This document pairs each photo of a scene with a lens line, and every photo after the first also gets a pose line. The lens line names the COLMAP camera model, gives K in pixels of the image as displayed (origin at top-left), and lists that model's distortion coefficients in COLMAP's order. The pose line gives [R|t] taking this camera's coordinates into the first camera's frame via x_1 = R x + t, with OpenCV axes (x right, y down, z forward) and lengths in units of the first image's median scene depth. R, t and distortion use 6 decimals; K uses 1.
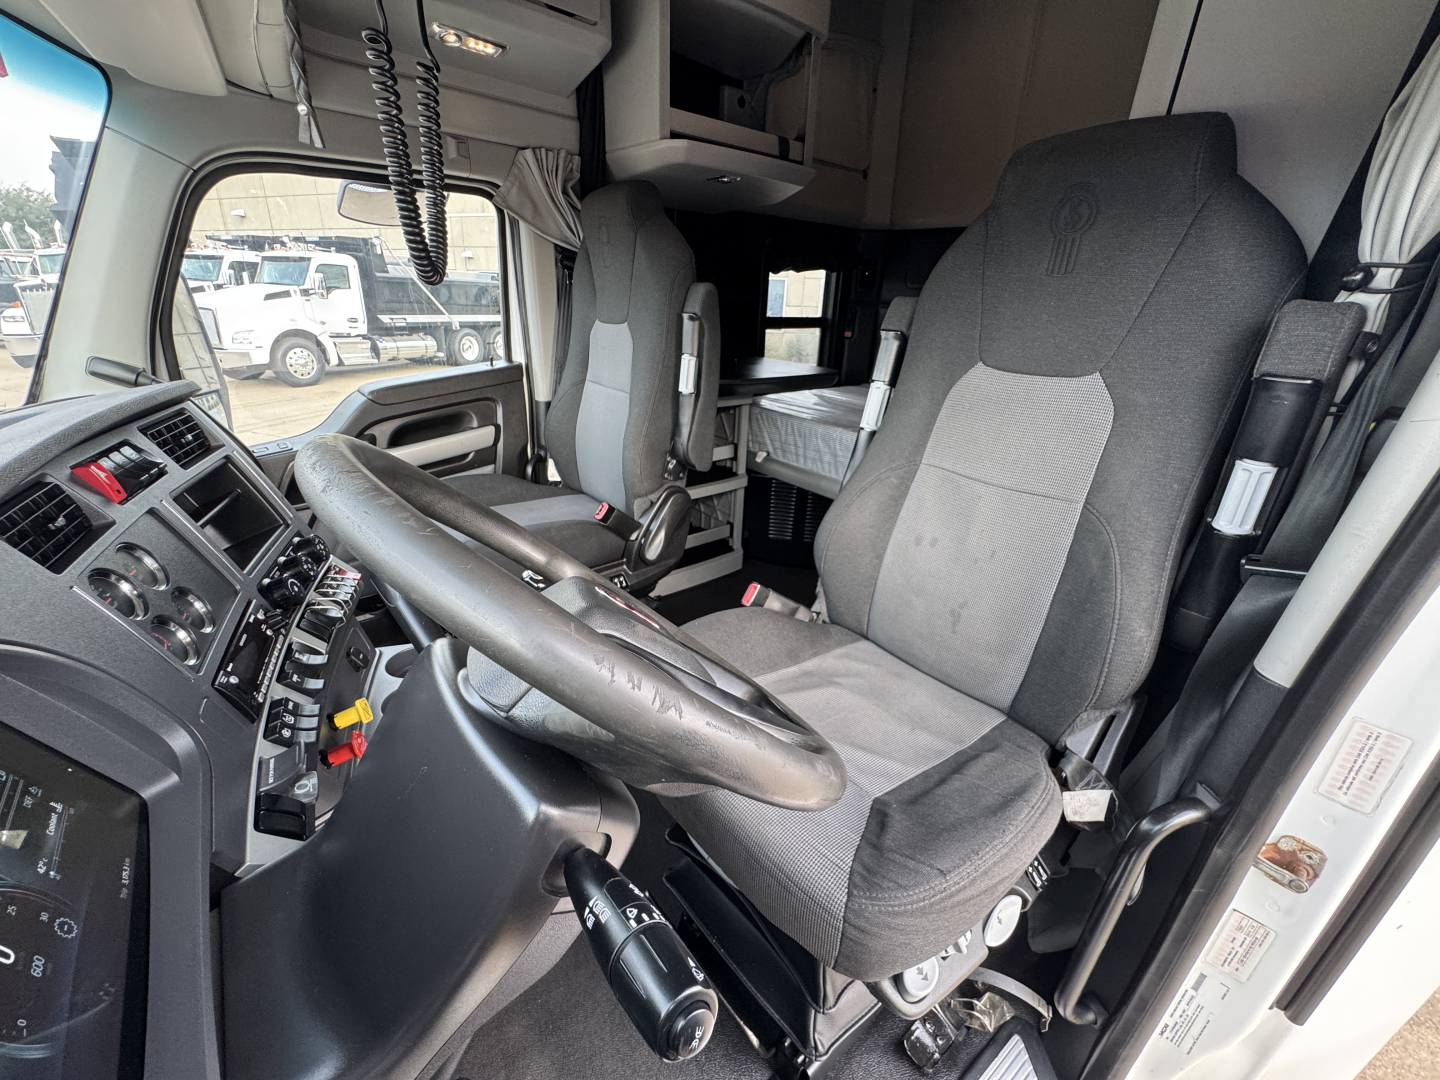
lens RADIAL K [[586.0, 0, 718.6], [0, 586.0, 531.1], [0, 0, 1]] dist [-0.008915, 0.001279]
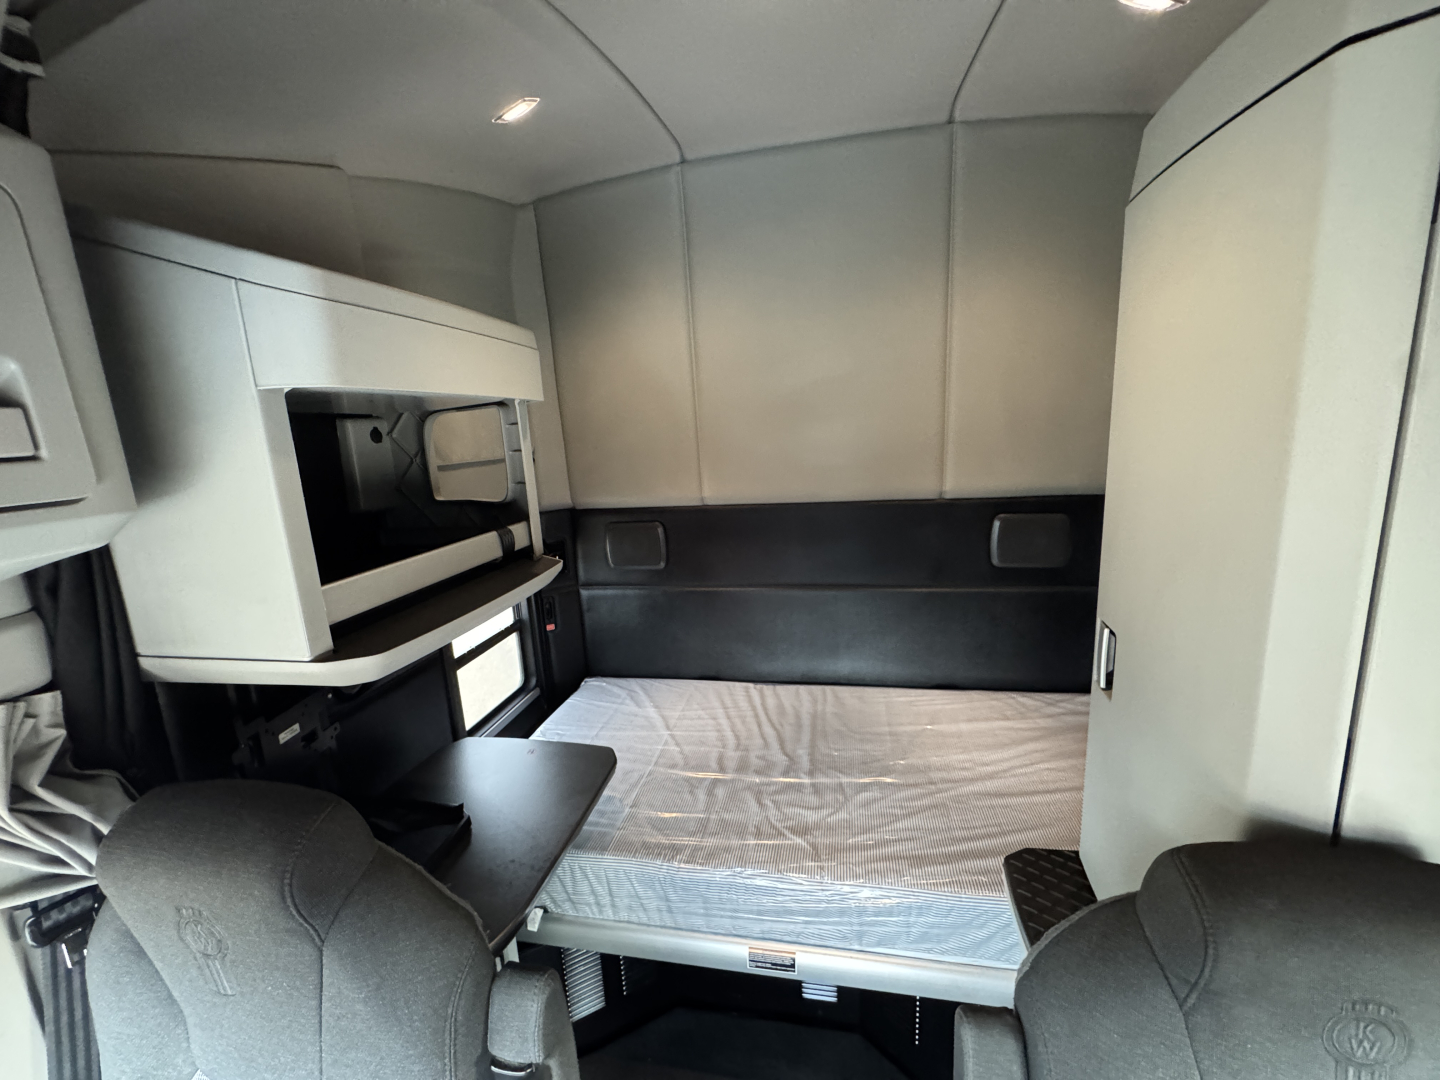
lens RADIAL K [[586.0, 0, 741.8], [0, 586.0, 535.5], [0, 0, 1]] dist [-0.008915, 0.001279]
pose [[0.766001, -0.191909, 0.613525, -0.084889], [0.329462, 0.936724, -0.118337, -0.484432], [-0.551994, 0.292779, 0.780758, 0.331295]]
